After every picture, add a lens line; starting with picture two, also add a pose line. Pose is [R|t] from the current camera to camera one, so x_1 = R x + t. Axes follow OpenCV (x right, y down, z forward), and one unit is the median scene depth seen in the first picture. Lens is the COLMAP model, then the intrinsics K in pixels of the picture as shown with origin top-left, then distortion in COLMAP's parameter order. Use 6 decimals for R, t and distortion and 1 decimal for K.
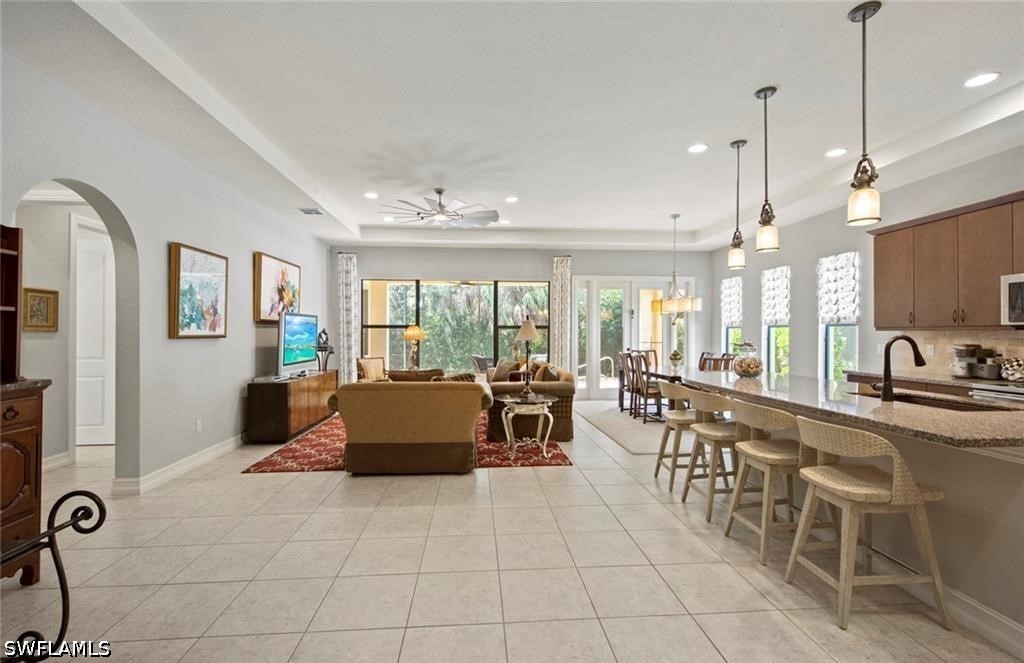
lens RADIAL K [[444.9, 0, 512.0], [0, 444.9, 331.5], [0, 0, 1]] dist [0.001151, 0.000265]
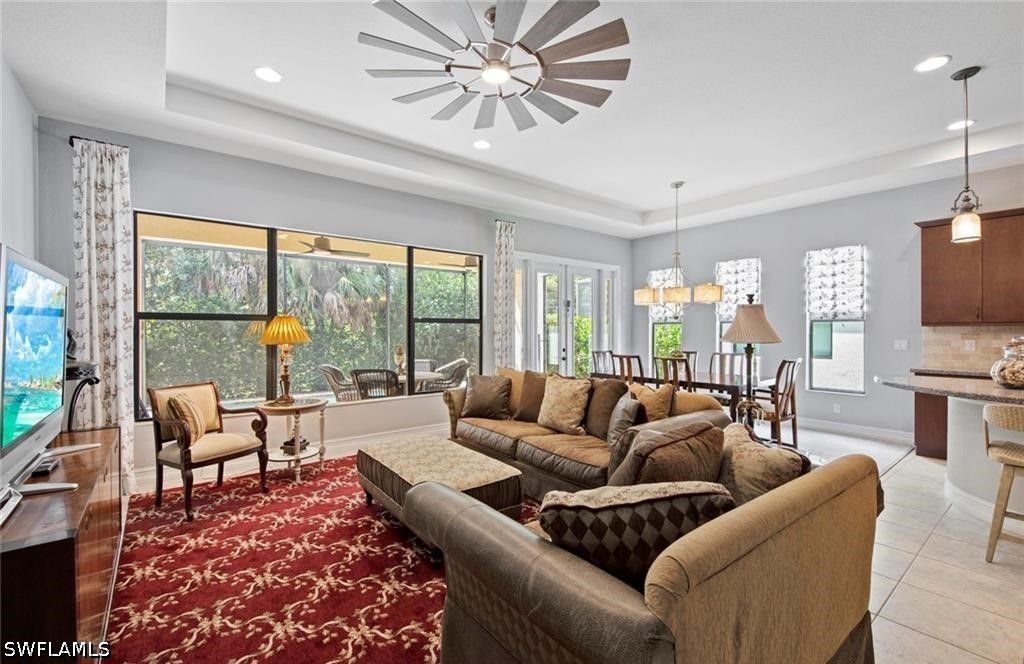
lens RADIAL K [[435.8, 0, 512.0], [0, 435.8, 332.0], [0, 0, 1]] dist [0.000036, -0.000193]
pose [[0.829652, -0.004669, 0.558261, -0.380445], [-0.000393, 0.999960, 0.008947, 0.002218], [-0.558280, -0.007642, 0.829617, 0.592756]]
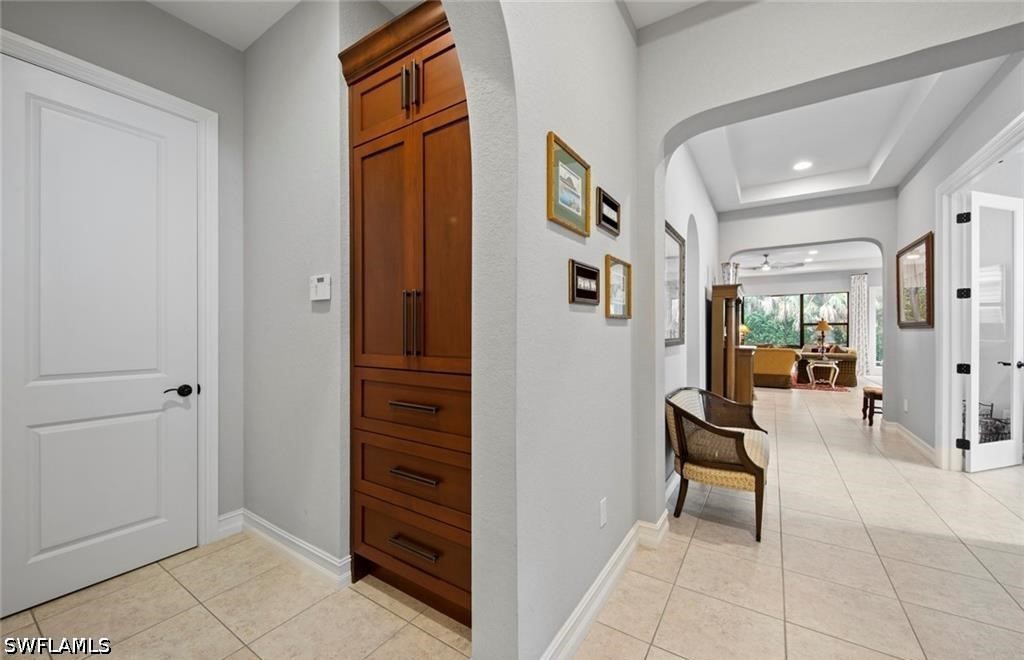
lens RADIAL K [[405.7, 0, 493.1], [0, 405.7, 333.0], [0, 0, 1]] dist [-0.000334, -0.000016]
pose [[0.775212, -0.003330, -0.631692, 0.031395], [0.006543, 0.999975, 0.002758, 0.013440], [0.631667, -0.006271, 0.775215, -1.099848]]
